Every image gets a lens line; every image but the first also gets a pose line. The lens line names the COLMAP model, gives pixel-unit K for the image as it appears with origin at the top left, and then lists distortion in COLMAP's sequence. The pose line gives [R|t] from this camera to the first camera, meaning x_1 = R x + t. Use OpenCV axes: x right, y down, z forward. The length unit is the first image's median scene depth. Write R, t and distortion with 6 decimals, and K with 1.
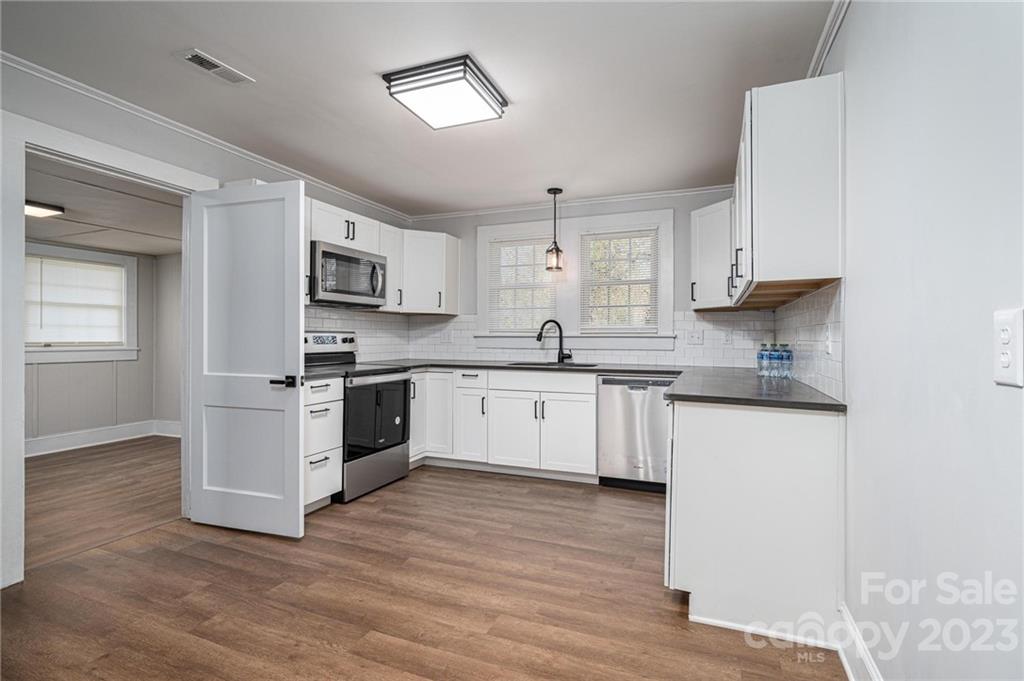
lens RADIAL K [[495.7, 0, 518.4], [0, 495.7, 340.5], [0, 0, 1]] dist [0.001218, 0.000382]
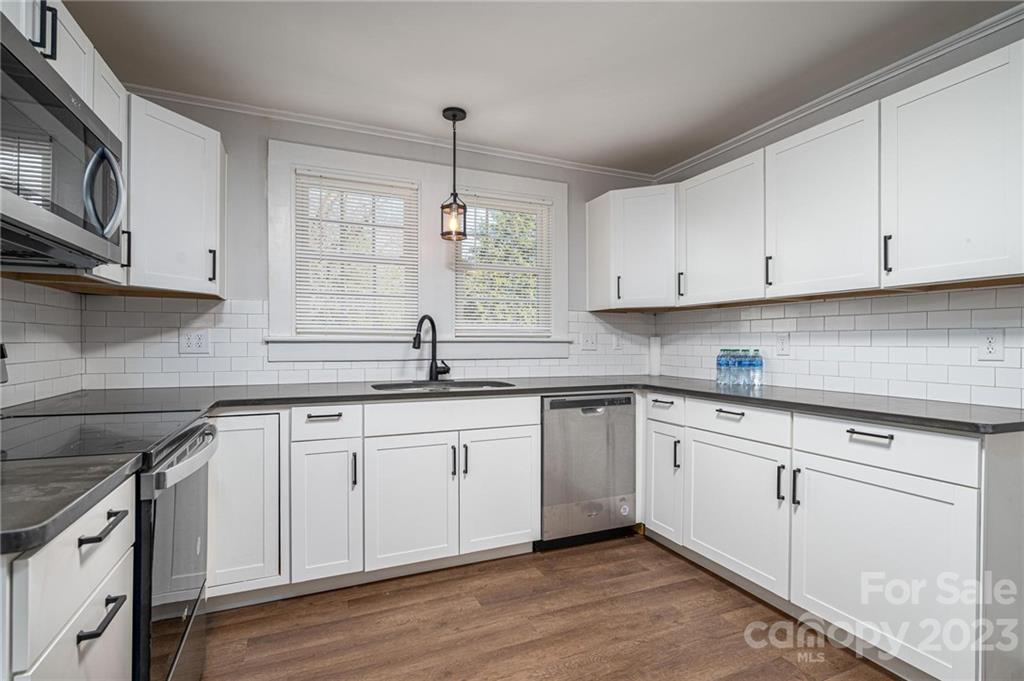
lens RADIAL K [[495.7, 0, 512.7], [0, 495.7, 345.0], [0, 0, 1]] dist [0.001218, 0.000382]
pose [[0.698921, -0.007020, 0.715164, -0.338436], [0.003605, 0.999974, 0.006292, -0.006854], [-0.715190, -0.001820, 0.698928, 0.499886]]
